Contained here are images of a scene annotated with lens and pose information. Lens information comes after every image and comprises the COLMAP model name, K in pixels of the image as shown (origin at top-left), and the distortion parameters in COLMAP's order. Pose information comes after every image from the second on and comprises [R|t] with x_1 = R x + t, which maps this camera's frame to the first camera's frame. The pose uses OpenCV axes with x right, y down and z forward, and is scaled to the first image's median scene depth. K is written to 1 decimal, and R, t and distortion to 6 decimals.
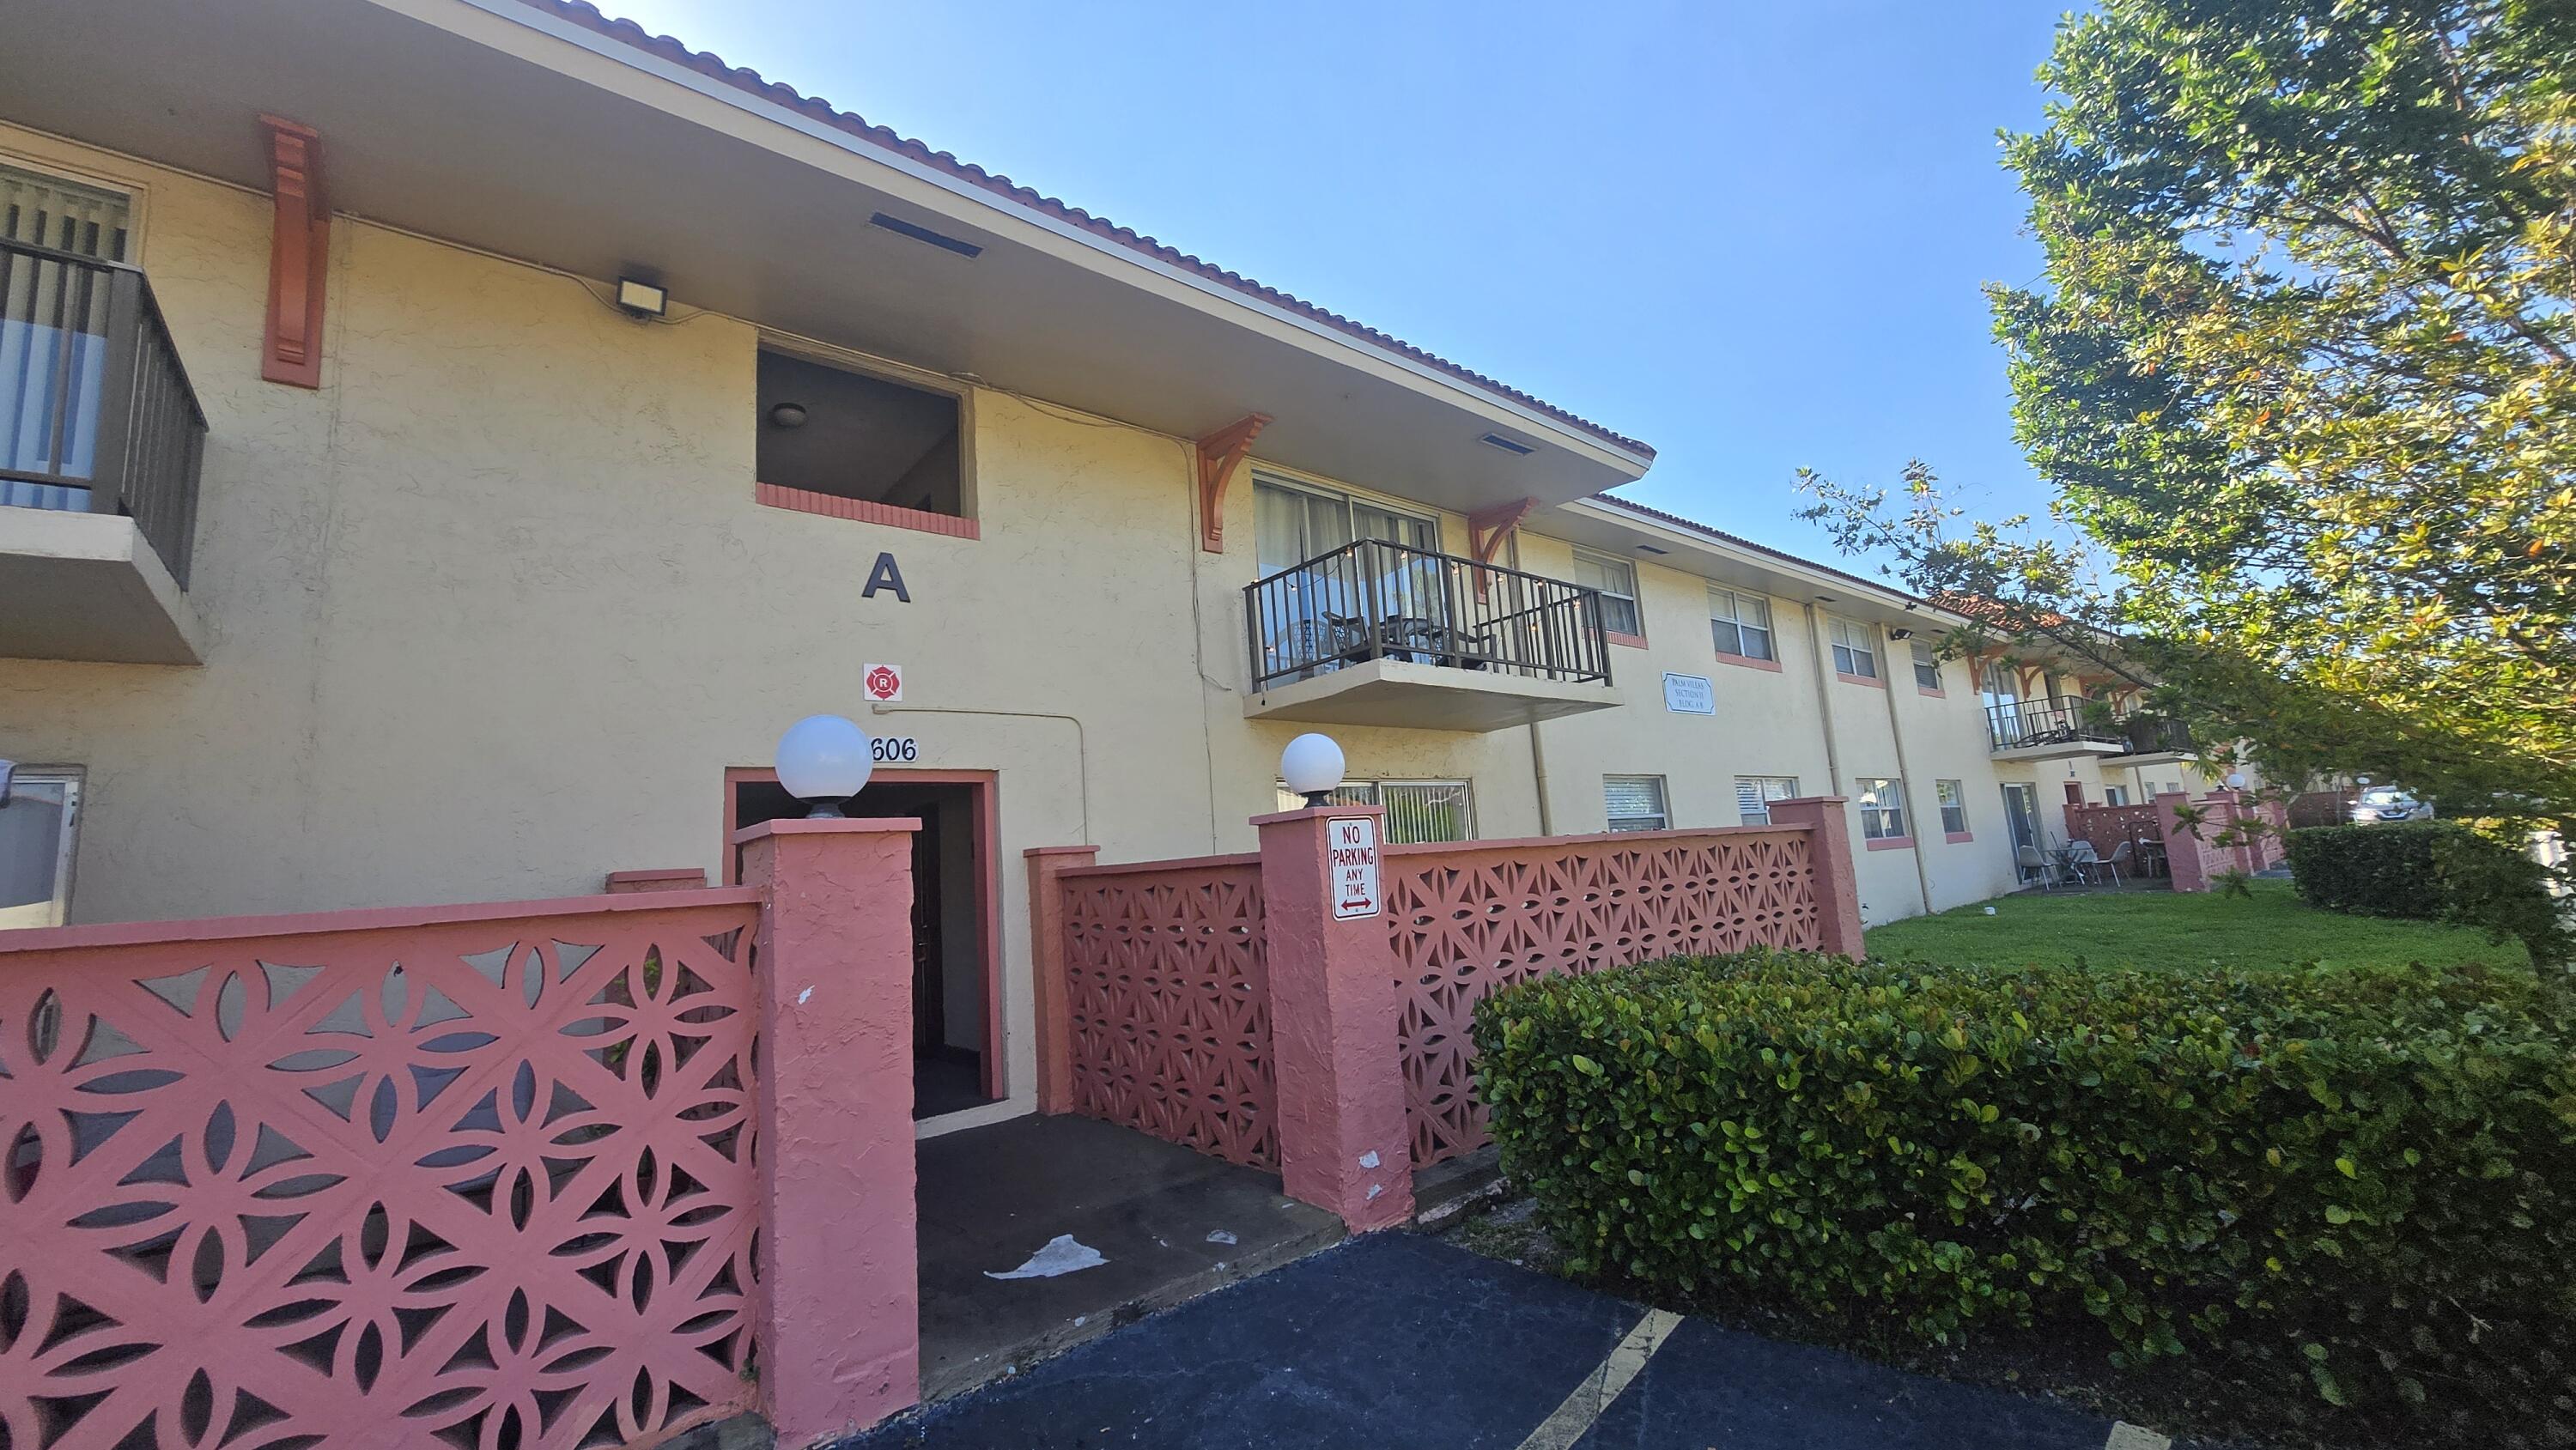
lens RADIAL K [[1004.0, 0, 1279.8], [0, 1004.0, 713.6], [0, 0, 1]] dist [-0.007763, 0.000425]
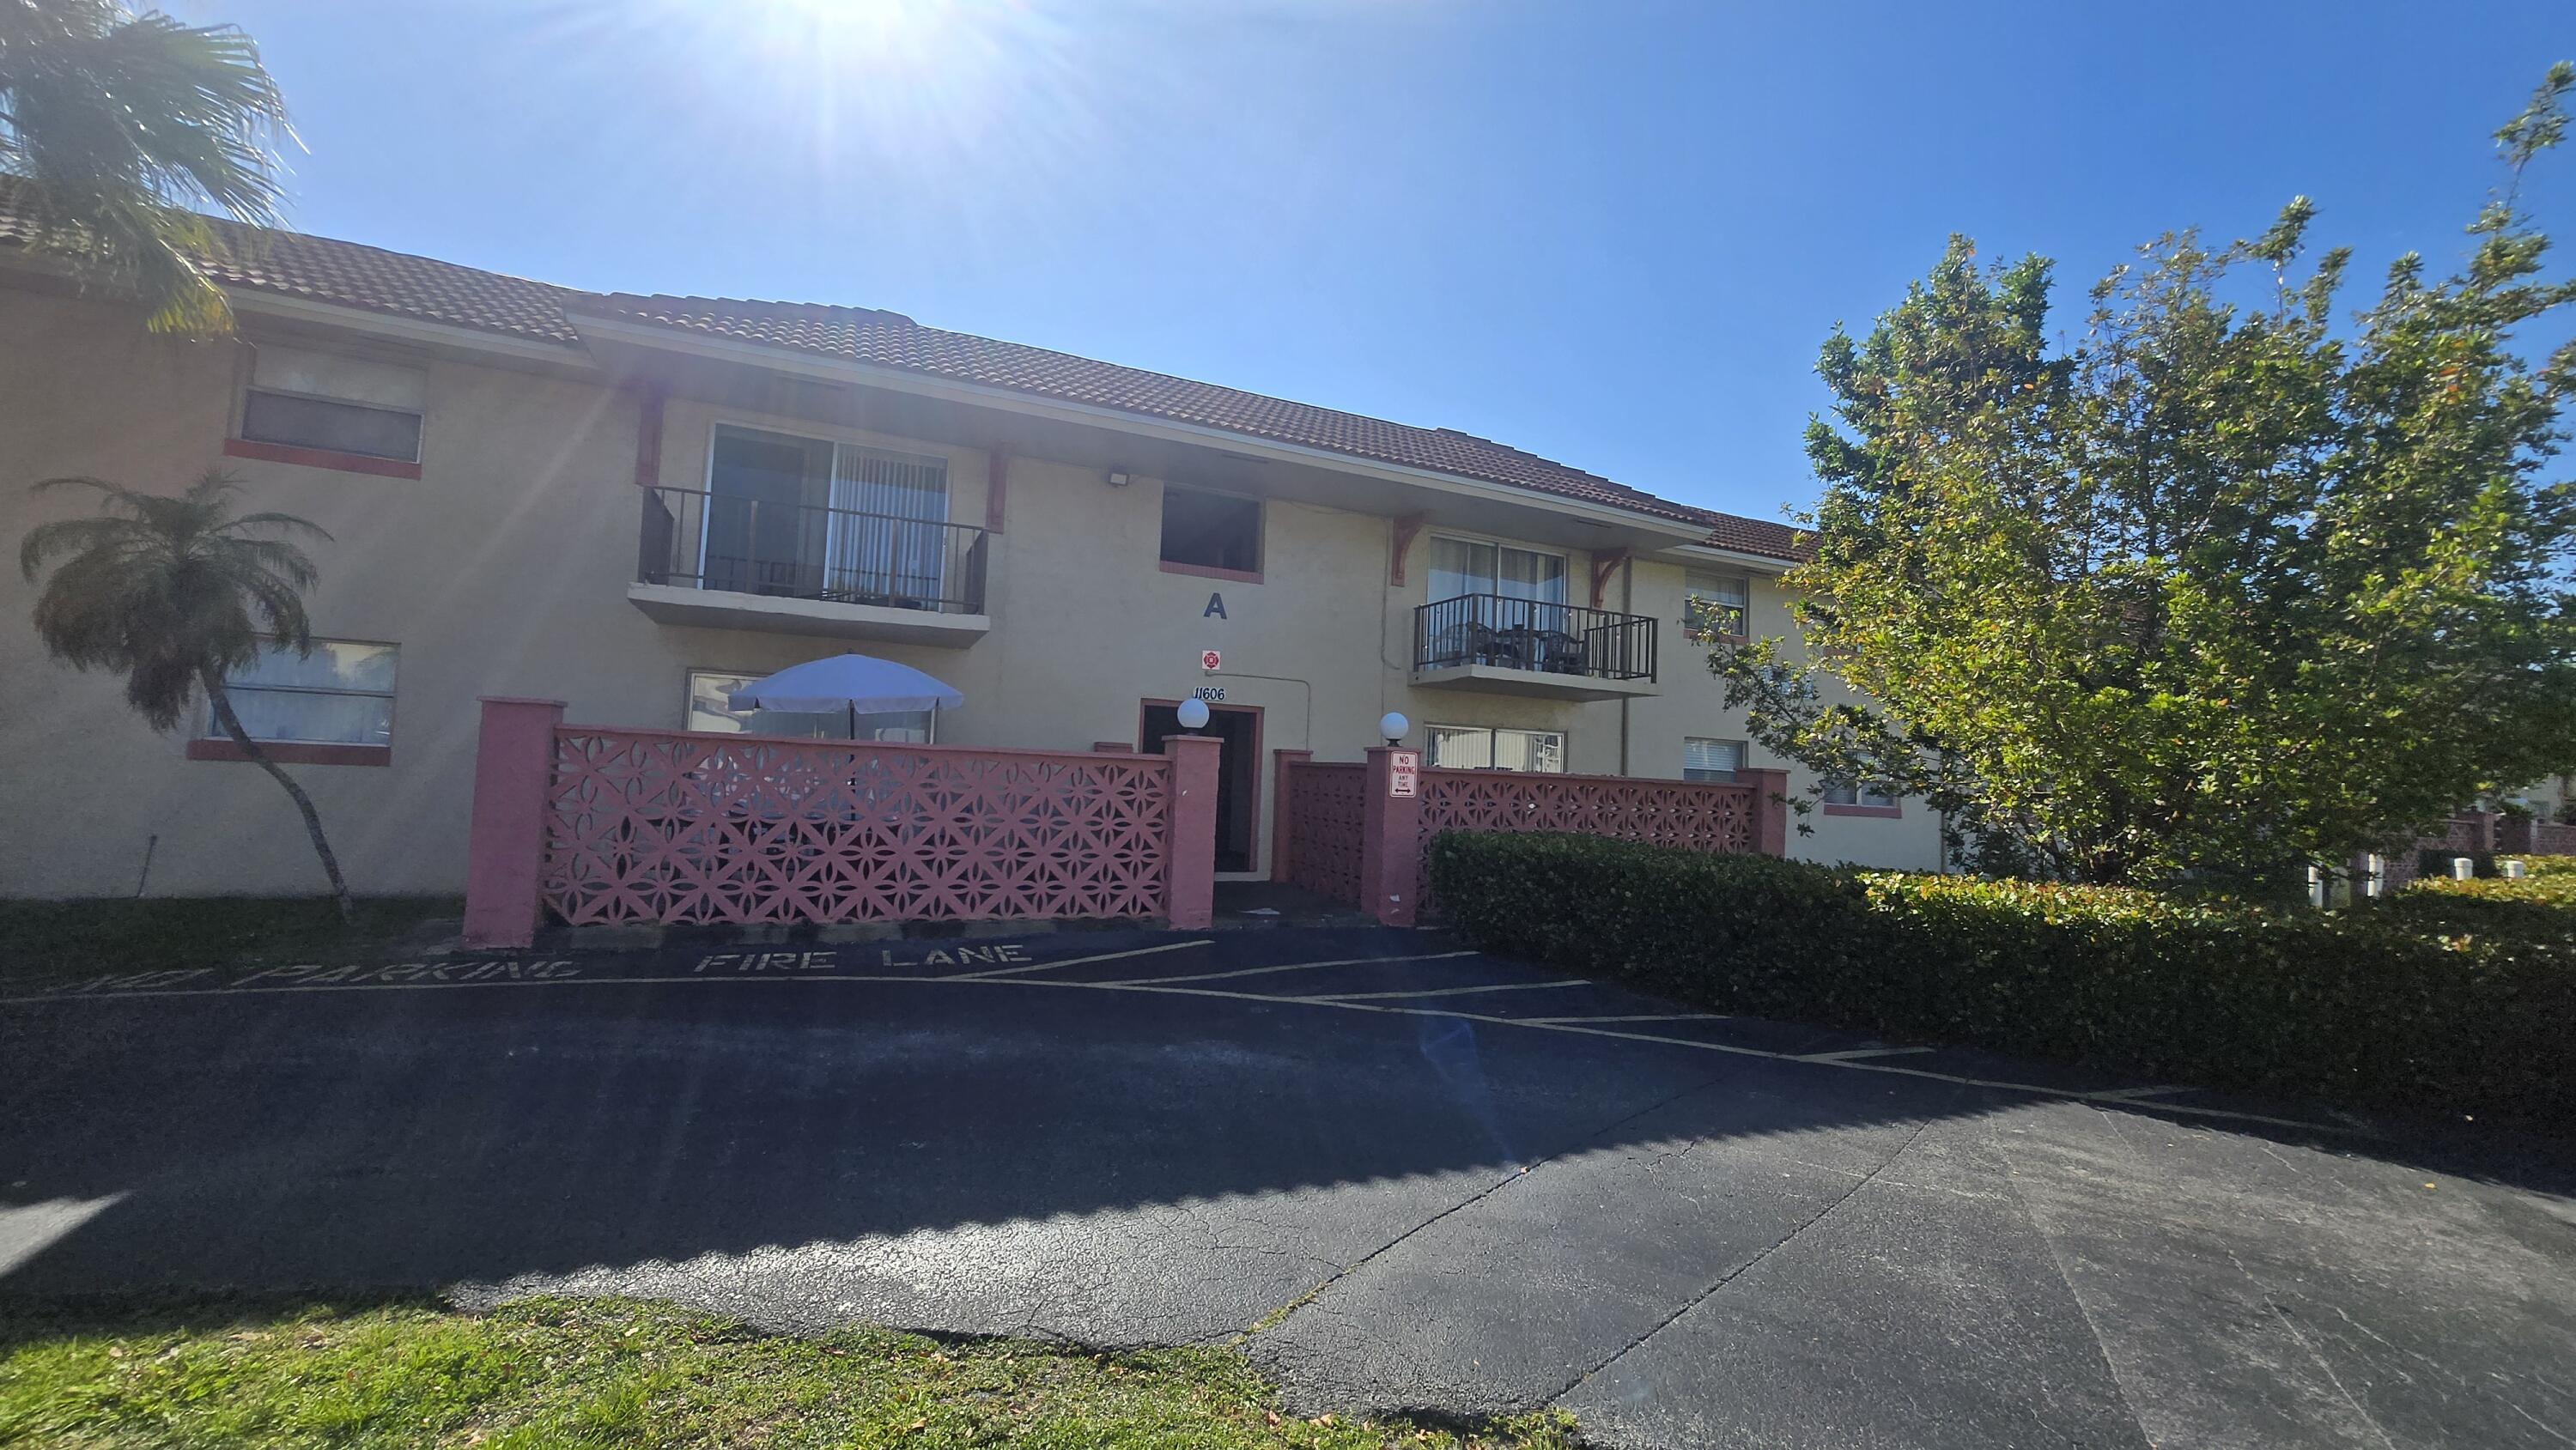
lens RADIAL K [[1004.0, 0, 1286.1], [0, 1004.0, 725.5], [0, 0, 1]] dist [-0.007763, 0.000425]
pose [[0.955073, 0.098008, -0.279695, 0.333658], [-0.067449, 0.990852, 0.116889, -0.152350], [0.288593, -0.092772, 0.952947, -0.917788]]
